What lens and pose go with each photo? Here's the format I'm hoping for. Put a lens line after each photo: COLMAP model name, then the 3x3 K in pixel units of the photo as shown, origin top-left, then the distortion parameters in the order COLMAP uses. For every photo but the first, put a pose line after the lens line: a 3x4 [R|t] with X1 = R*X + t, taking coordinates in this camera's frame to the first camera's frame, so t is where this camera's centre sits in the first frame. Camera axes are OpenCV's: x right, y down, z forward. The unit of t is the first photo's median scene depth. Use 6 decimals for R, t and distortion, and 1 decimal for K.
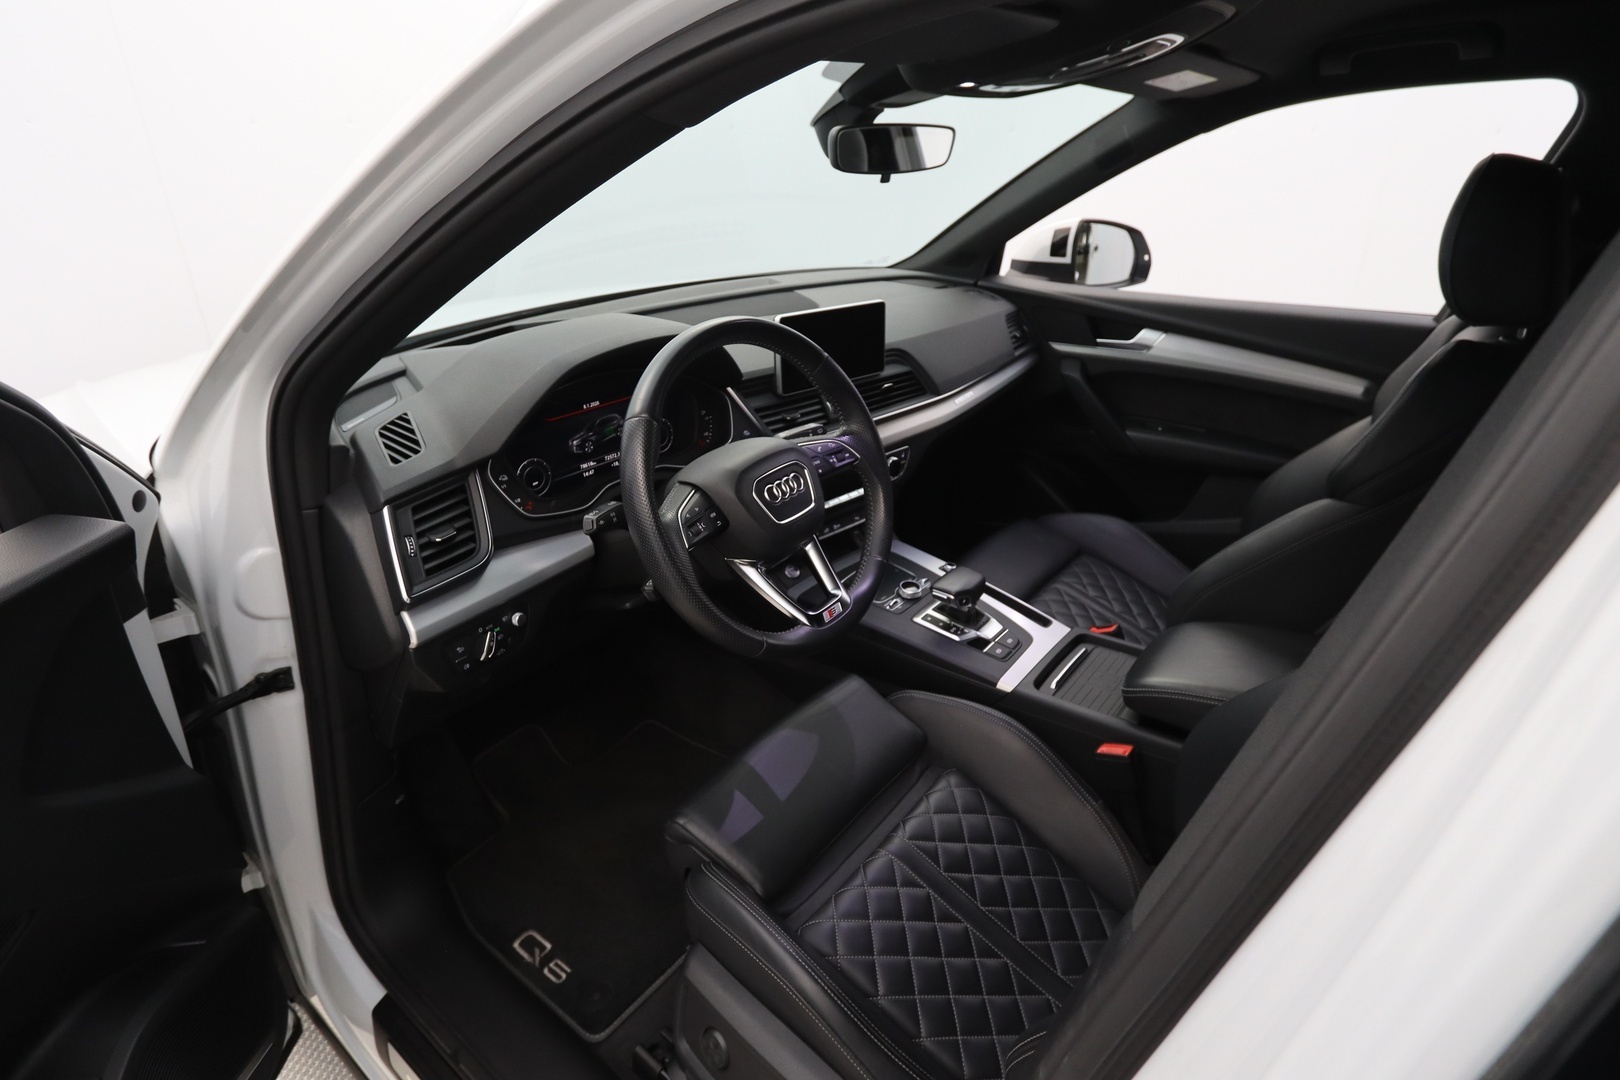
lens RADIAL K [[858.0, 0, 810.0], [0, 858.0, 540.0], [0, 0, 1]] dist [0.022757, 0.000423]
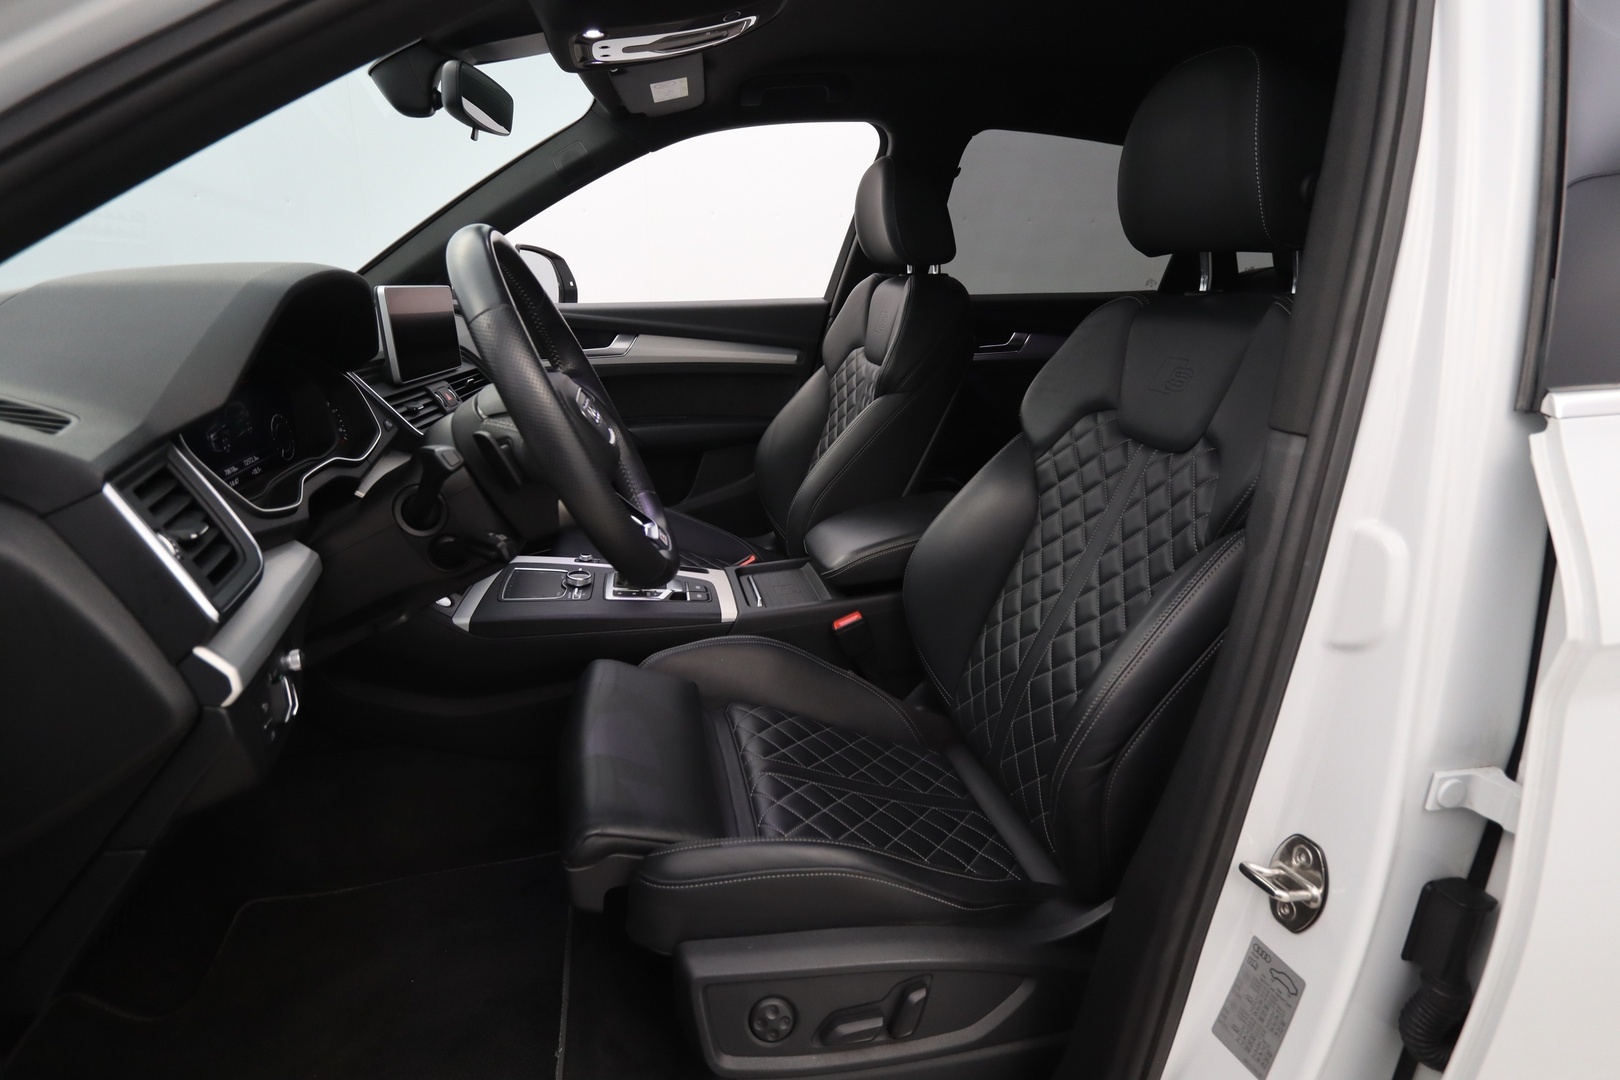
lens RADIAL K [[858.0, 0, 810.0], [0, 858.0, 540.0], [0, 0, 1]] dist [0.022757, 0.000423]
pose [[0.649963, -0.227701, 0.725052, -0.452539], [0.318577, 0.947820, 0.012077, 0.101665], [-0.689969, 0.223135, 0.688588, 0.197208]]
